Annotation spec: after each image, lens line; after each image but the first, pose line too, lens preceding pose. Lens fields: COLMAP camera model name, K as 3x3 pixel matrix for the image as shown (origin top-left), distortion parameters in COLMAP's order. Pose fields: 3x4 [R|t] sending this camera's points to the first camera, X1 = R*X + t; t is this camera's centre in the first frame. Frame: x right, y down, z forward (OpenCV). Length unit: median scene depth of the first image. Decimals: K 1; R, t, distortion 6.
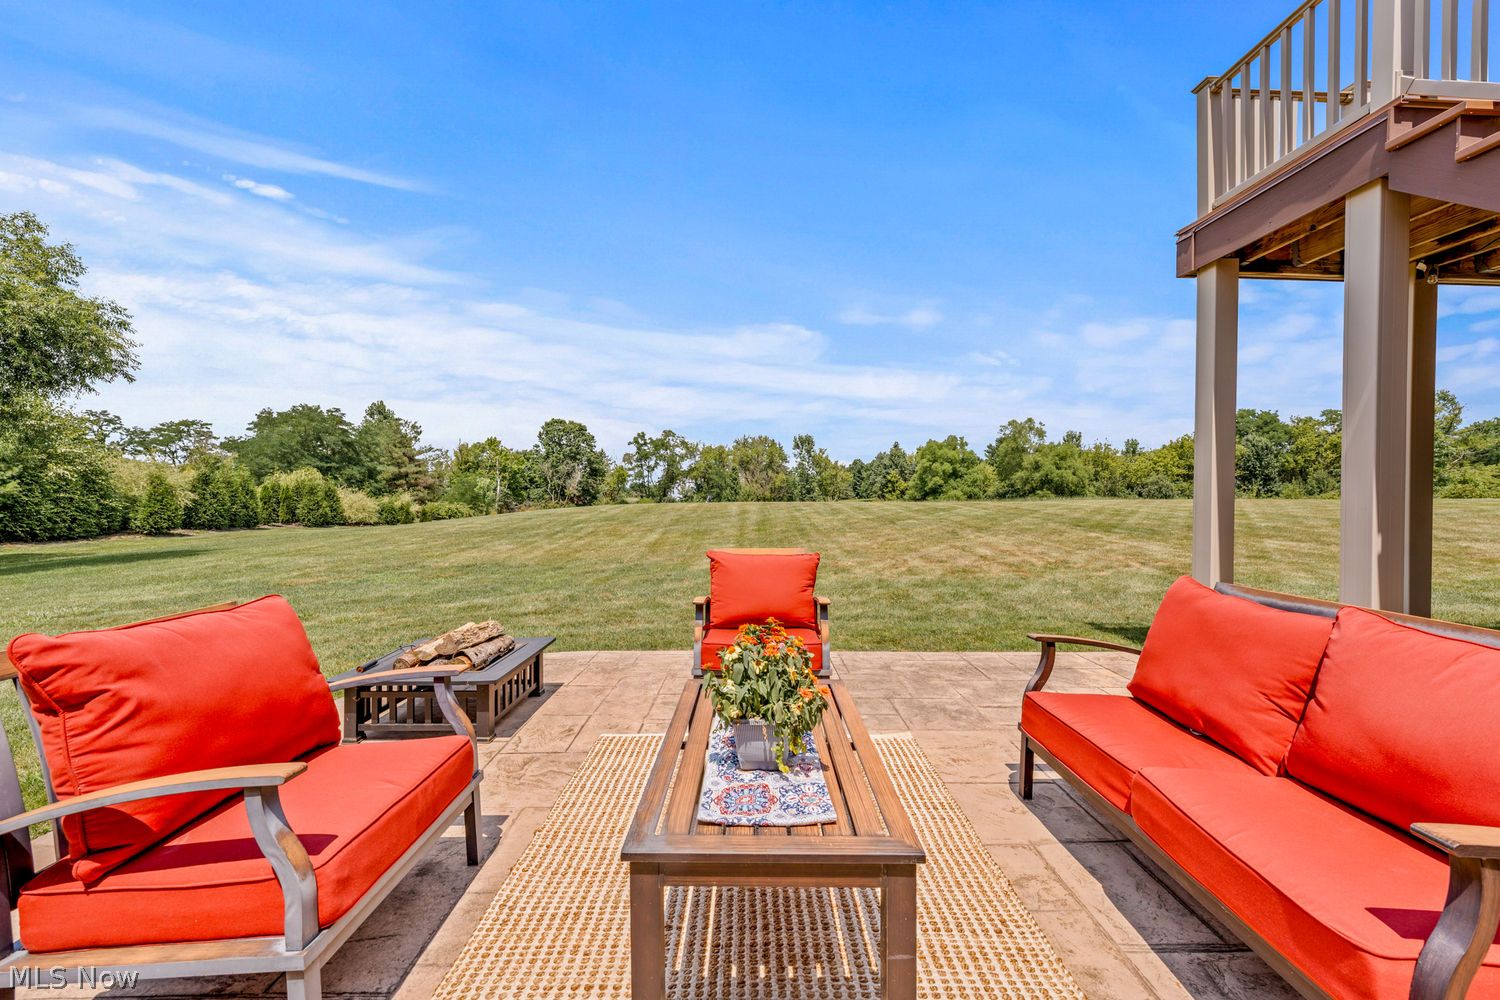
lens RADIAL K [[551.8, 0, 748.1], [0, 551.8, 495.0], [0, 0, 1]] dist [0.000098, -0.000484]
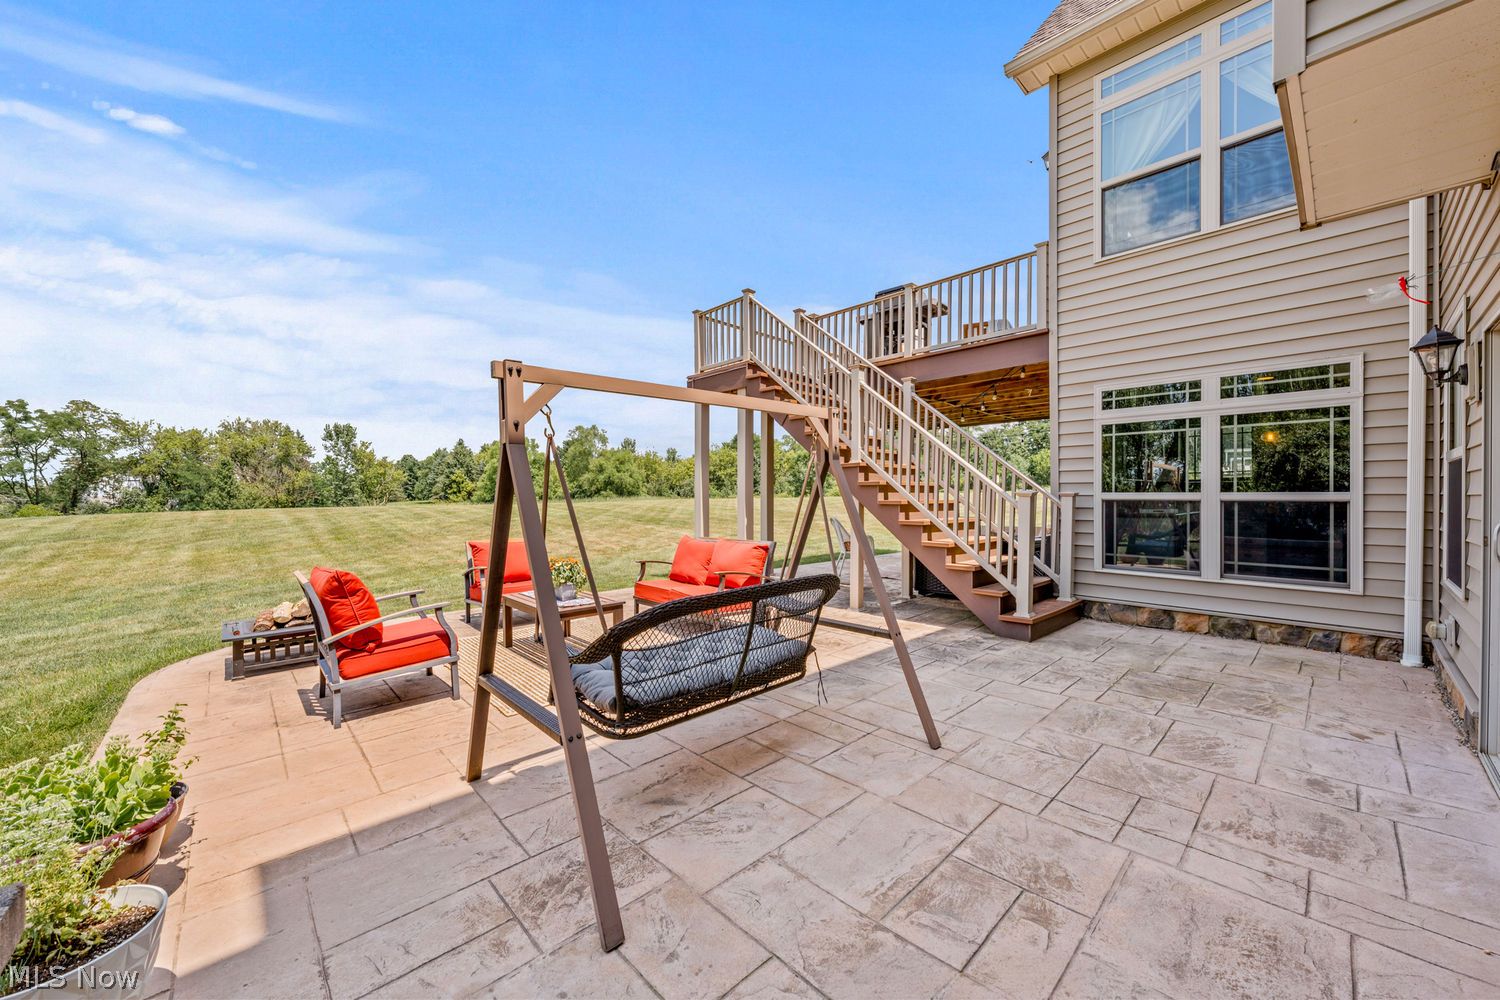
lens RADIAL K [[570.9, 0, 749.1], [0, 570.9, 498.3], [0, 0, 1]] dist [-0.005437, 0.001551]
pose [[0.738066, -0.013243, 0.674598, -0.025404], [0.009217, 0.999912, 0.009546, -0.001731], [-0.674665, -0.000828, 0.738123, -0.037382]]
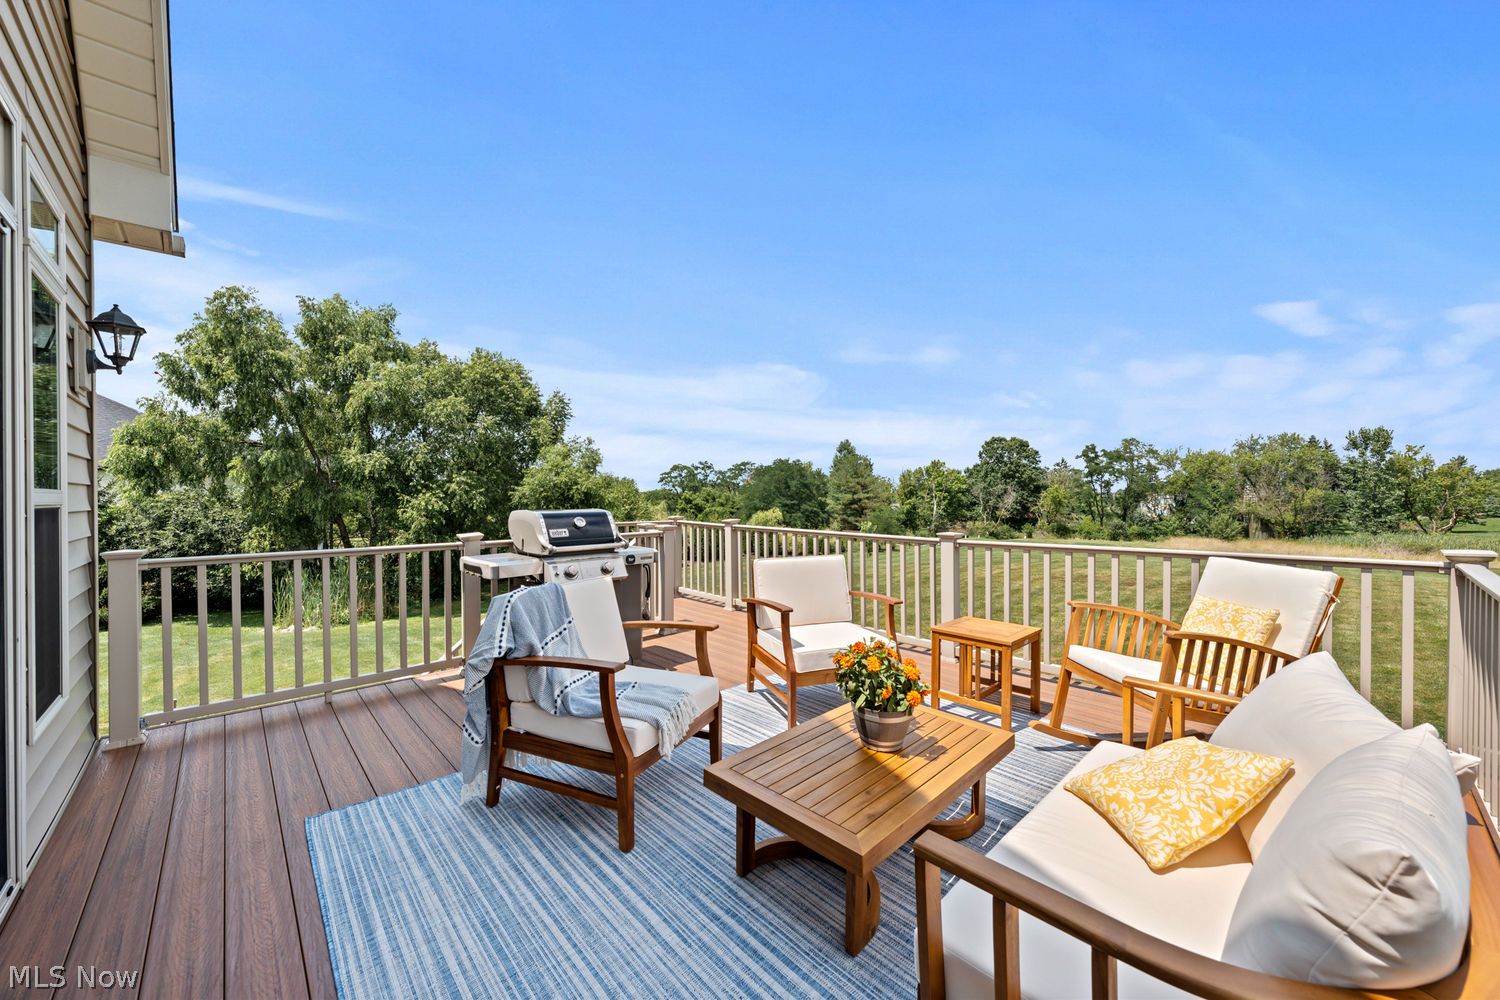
lens RADIAL K [[551.8, 0, 750.6], [0, 551.8, 503.8], [0, 0, 1]] dist [0.000098, -0.000484]
pose [[0.679883, -0.003619, -0.733312, 0.113779], [0.010303, 0.999936, 0.004618, -0.038291], [0.733248, -0.010695, 0.679877, -0.003212]]
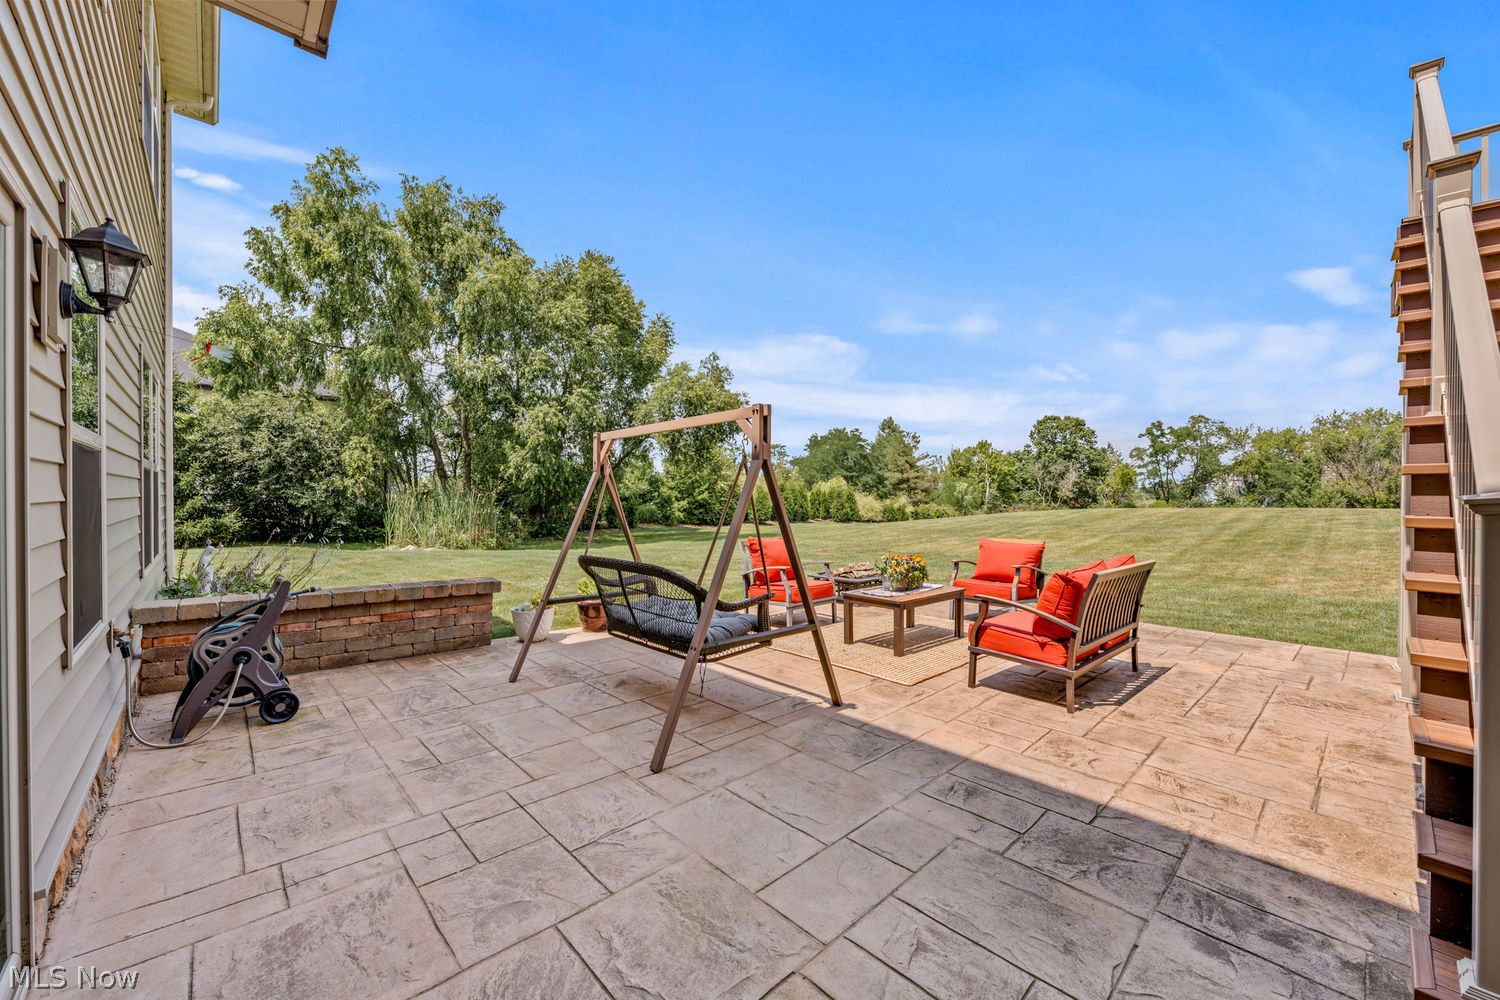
lens RADIAL K [[570.9, 0, 754.4], [0, 570.9, 500.5], [0, 0, 1]] dist [-0.005437, 0.001551]
pose [[0.676770, 0.003996, -0.736184, 0.038065], [0.001518, 0.999976, 0.006823, -0.001777], [0.736193, -0.005735, 0.676747, -0.037226]]
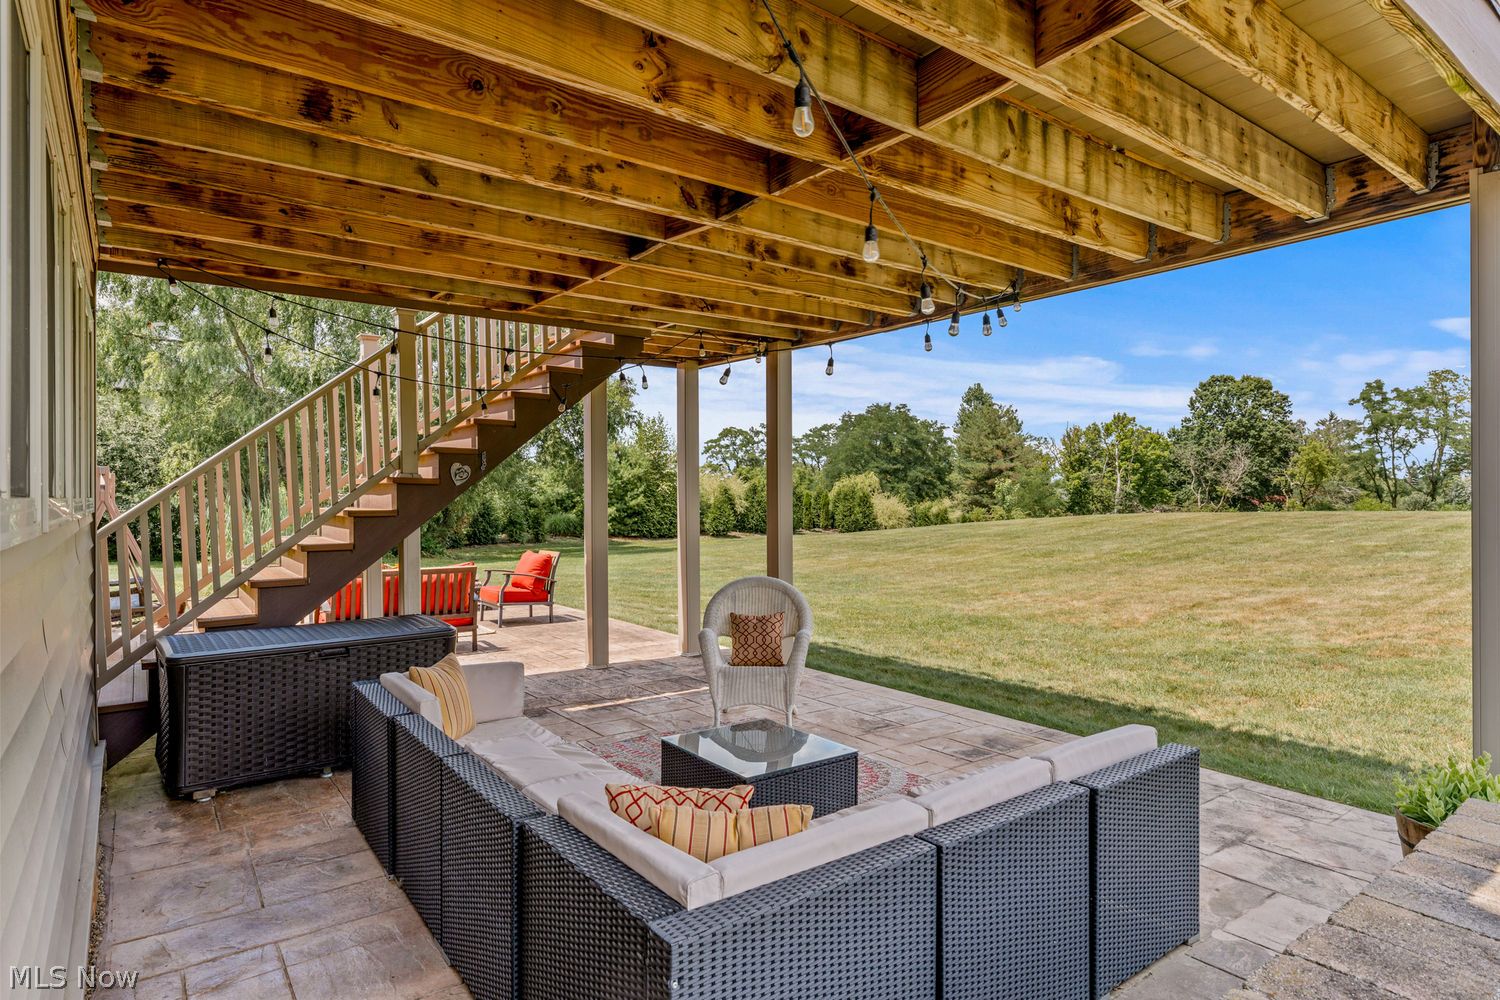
lens RADIAL K [[814.4, 0, 749.6], [0, 814.4, 500.0], [0, 0, 1]] dist [0.003421, 0.000127]
pose [[0.595180, -0.004884, -0.803578, 0.127627], [0.012334, 0.999919, 0.003058, -0.003816], [0.803498, -0.011731, 0.595192, -0.007080]]
